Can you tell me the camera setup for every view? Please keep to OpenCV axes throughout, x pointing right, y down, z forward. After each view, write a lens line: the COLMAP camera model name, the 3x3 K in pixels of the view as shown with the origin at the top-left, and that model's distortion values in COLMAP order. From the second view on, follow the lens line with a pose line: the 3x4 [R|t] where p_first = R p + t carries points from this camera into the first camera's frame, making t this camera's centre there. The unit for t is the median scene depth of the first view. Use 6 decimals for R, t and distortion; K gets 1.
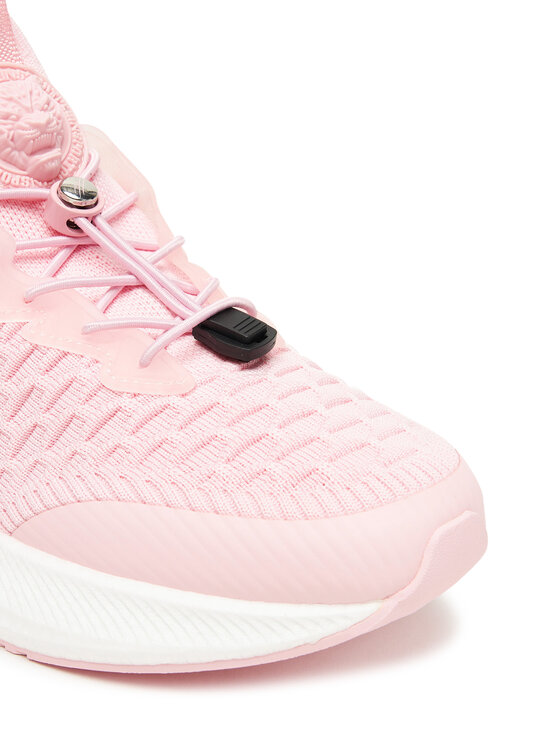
lens RADIAL K [[1881.3, 0, 280.0], [0, 1881.3, 373.0], [0, 0, 1]] dist [-0.069418, 4.606110]
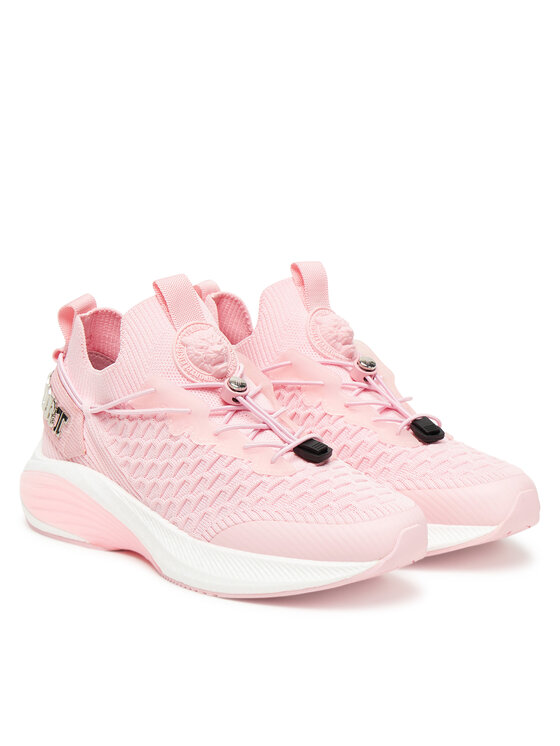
lens RADIAL K [[3550.8, 0, 280.0], [0, 3550.8, 373.0], [0, 0, 1]] dist [-0.043290, -0.078035]
pose [[0.999951, 0.007072, -0.006977, -0.035022], [-0.007728, 0.995054, -0.099033, 0.295471], [0.006242, 0.099082, 0.995060, -3.064701]]
